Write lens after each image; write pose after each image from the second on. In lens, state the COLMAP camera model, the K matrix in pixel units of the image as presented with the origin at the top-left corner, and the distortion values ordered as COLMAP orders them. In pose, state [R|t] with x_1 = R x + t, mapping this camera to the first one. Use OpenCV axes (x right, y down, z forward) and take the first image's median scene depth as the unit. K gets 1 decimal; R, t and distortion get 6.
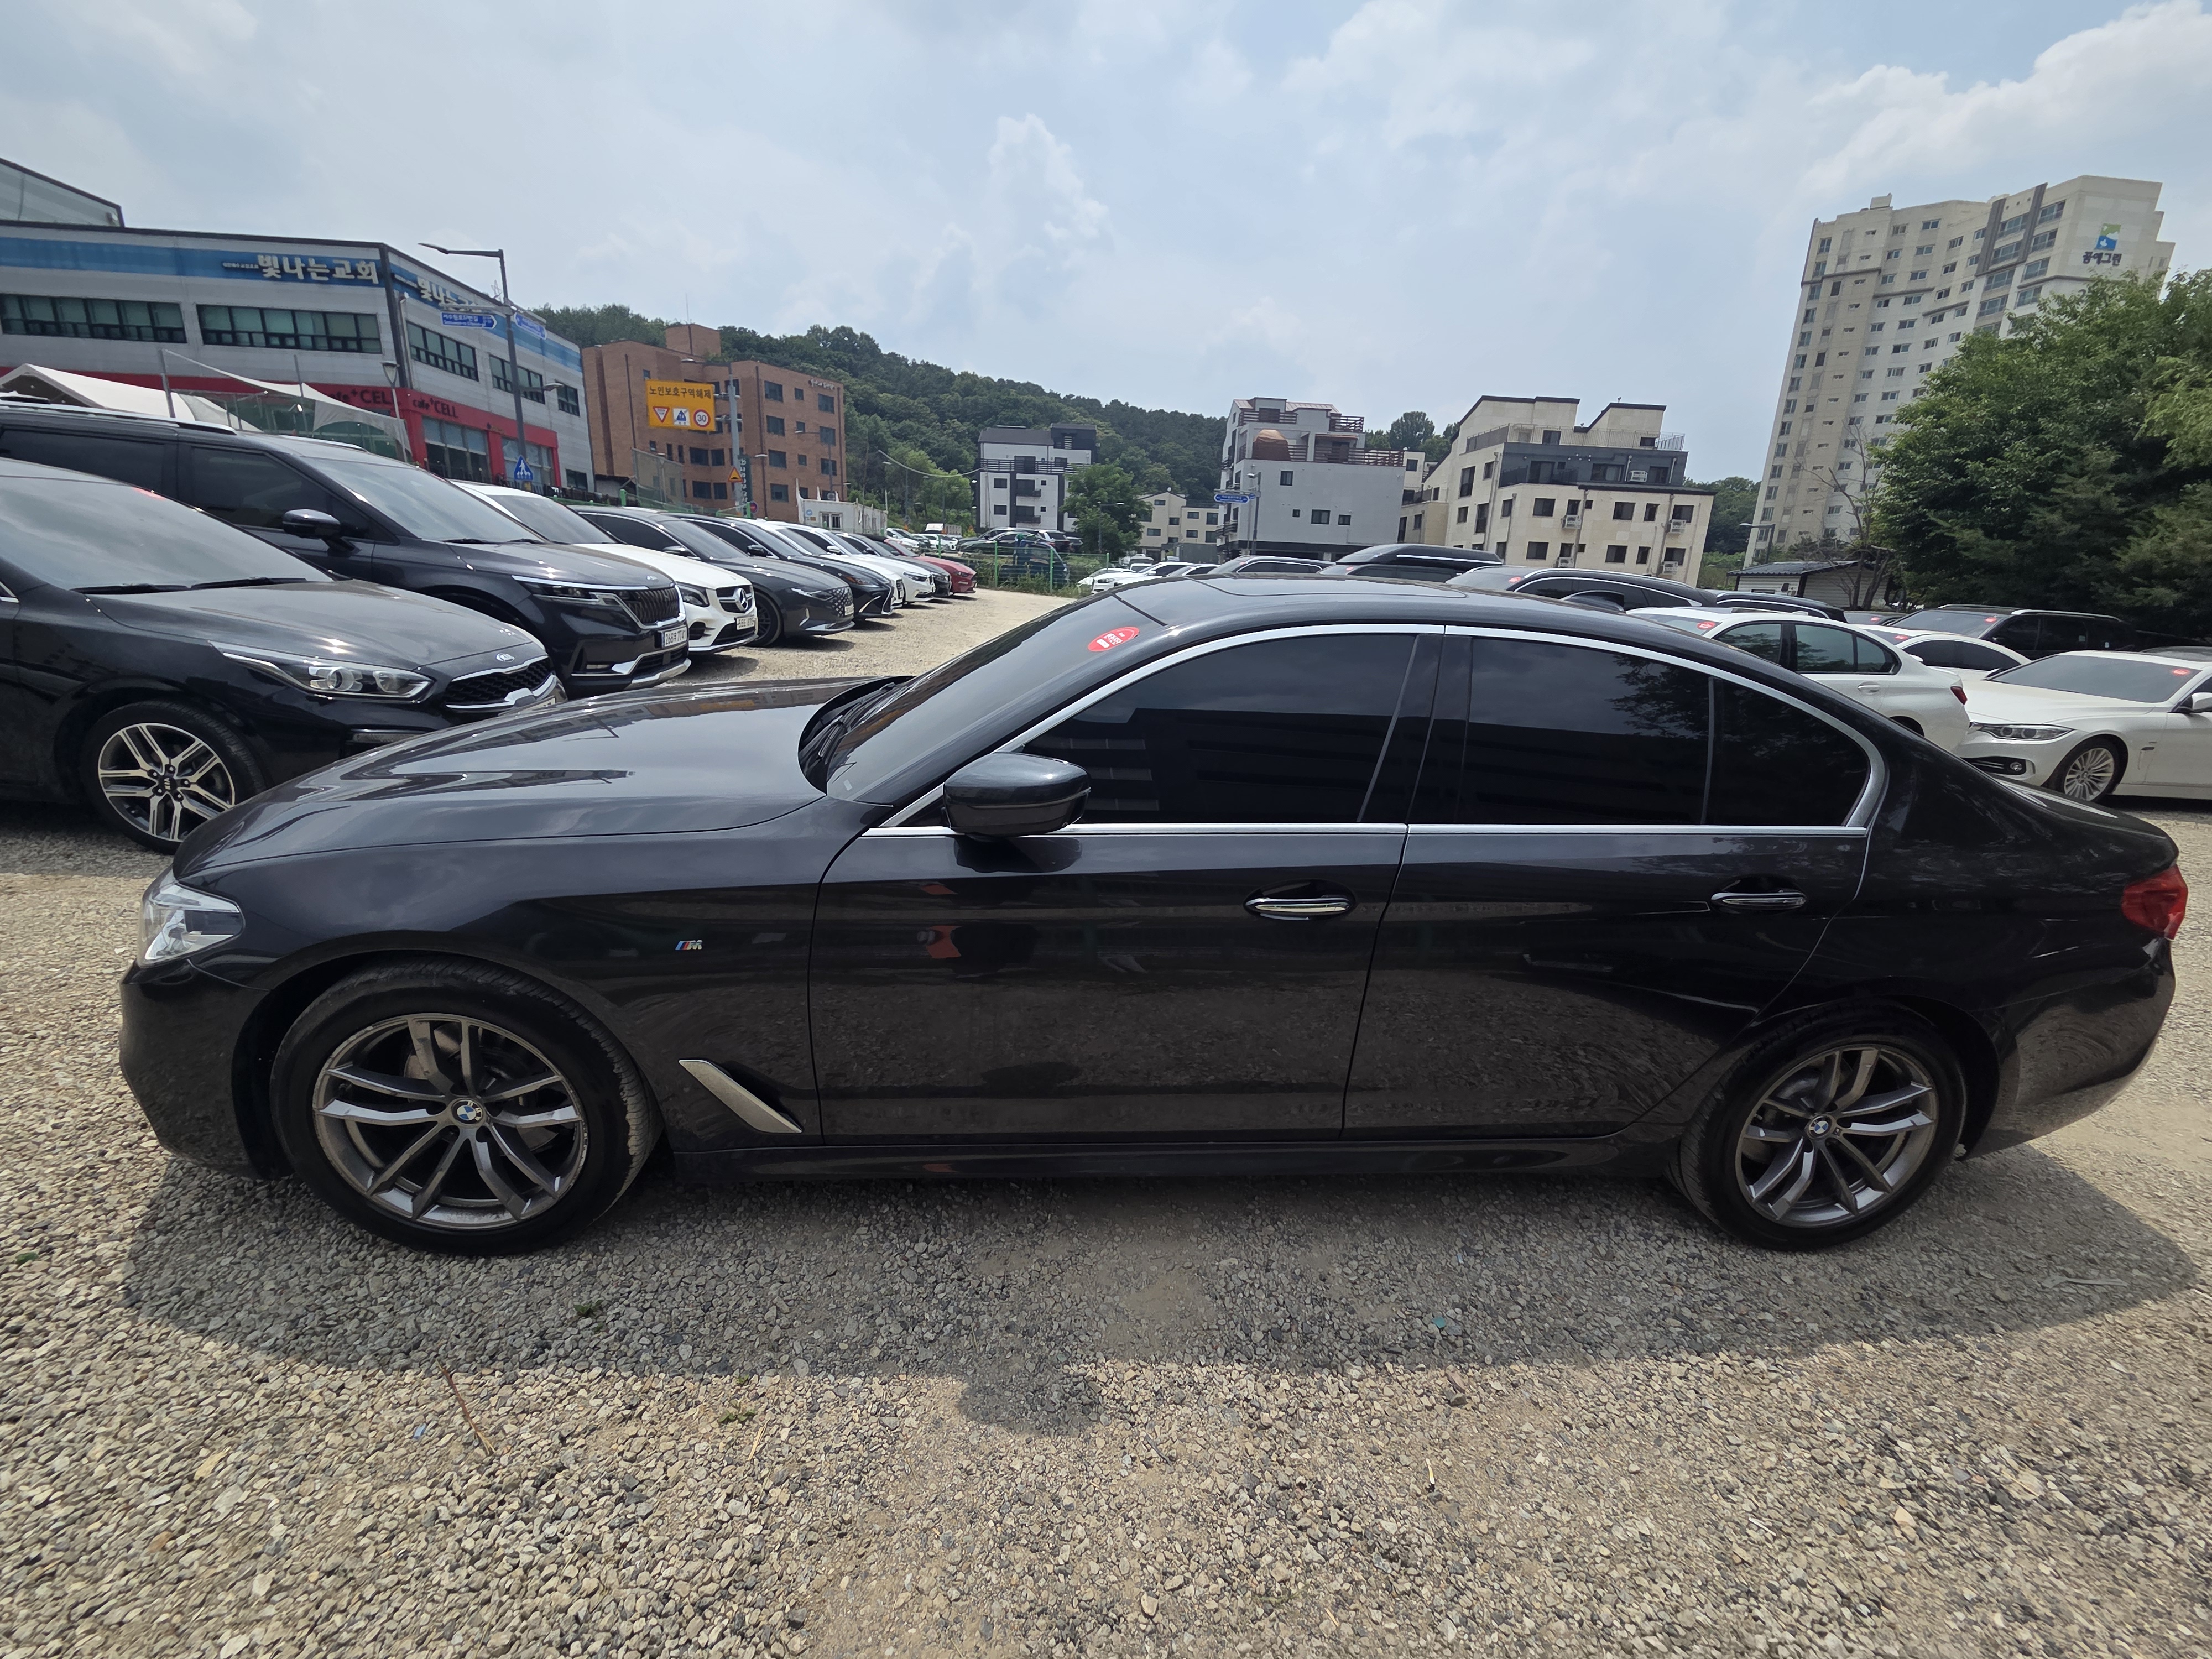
lens RADIAL K [[915.0, 0, 1097.9], [0, 915.0, 823.4], [0, 0, 1]] dist [-0.011211, 0.003537]
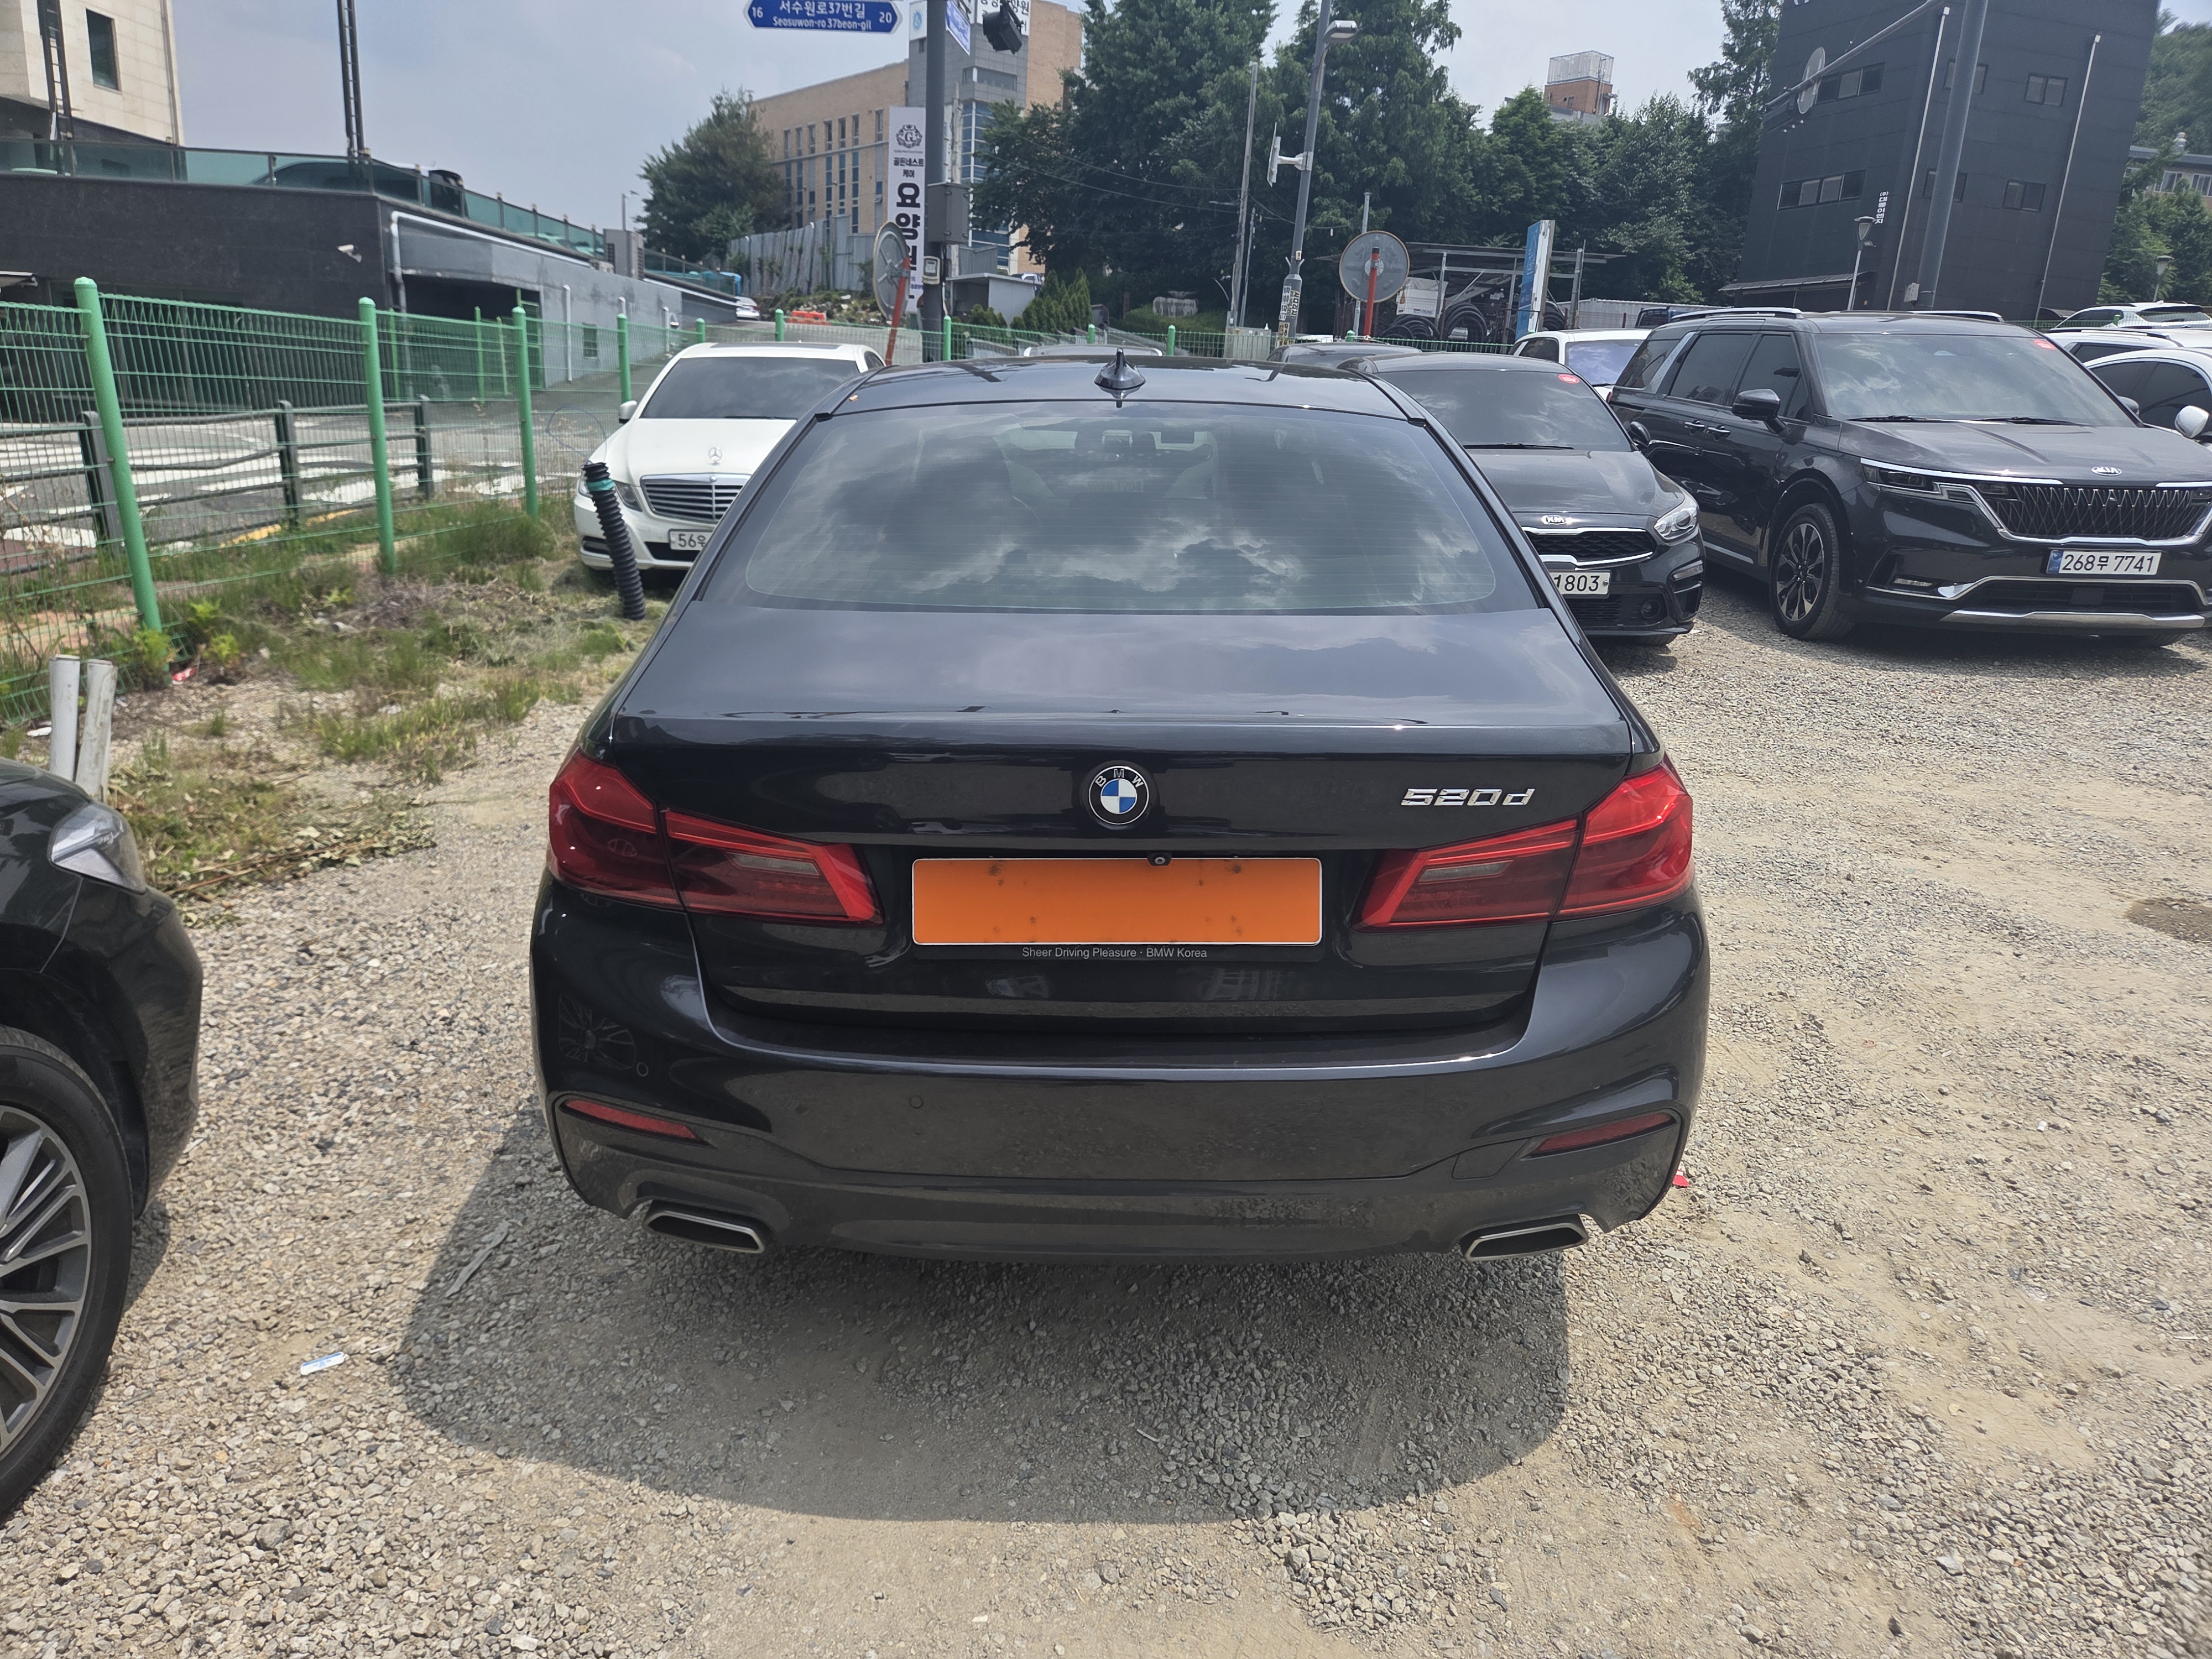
lens RADIAL K [[1511.7, 0, 1099.0], [0, 1511.7, 831.5], [0, 0, 1]] dist [0.042596, -0.046173]
pose [[-0.116388, 0.218926, -0.968775, 0.368572], [-0.311891, 0.918007, 0.244924, -0.041374], [0.942962, 0.330659, -0.038564, 0.241983]]
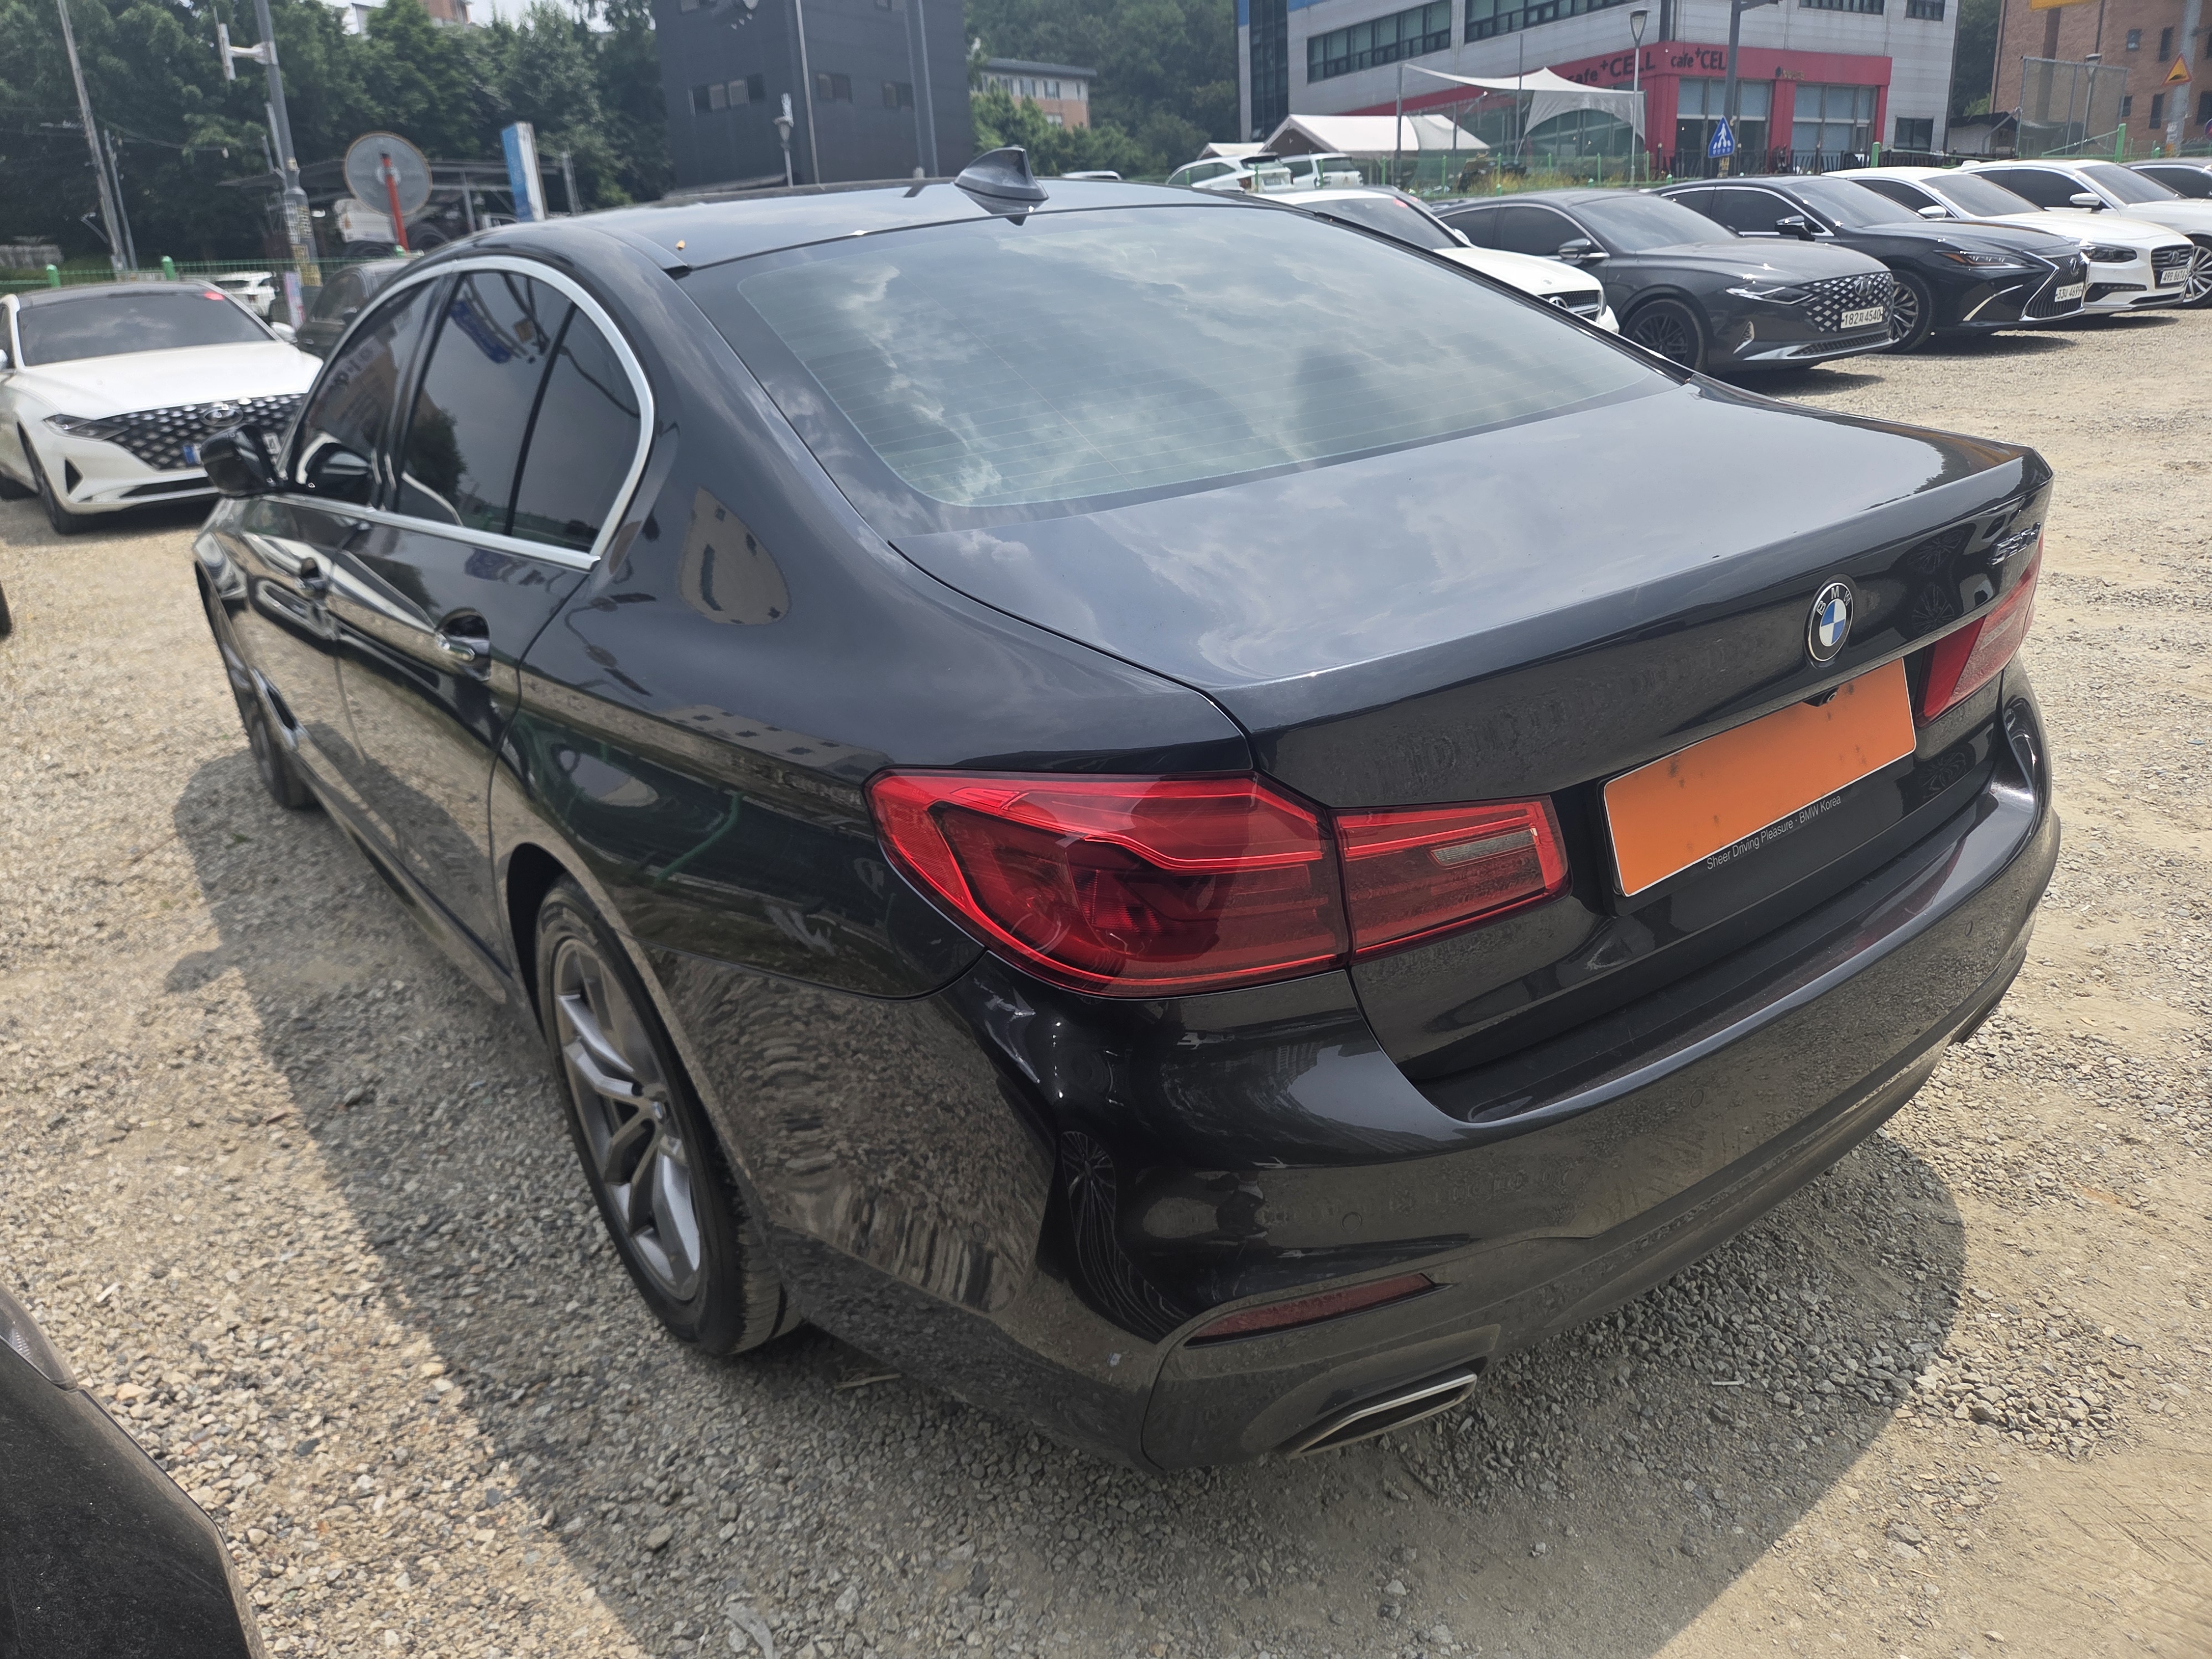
lens RADIAL K [[1511.7, 0, 1114.1], [0, 1511.7, 826.7], [0, 0, 1]] dist [0.042596, -0.046173]
pose [[0.507729, 0.197966, -0.838463, 0.296502], [-0.141148, 0.979205, 0.145724, -0.002588], [0.849876, 0.044359, 0.525113, 0.128799]]
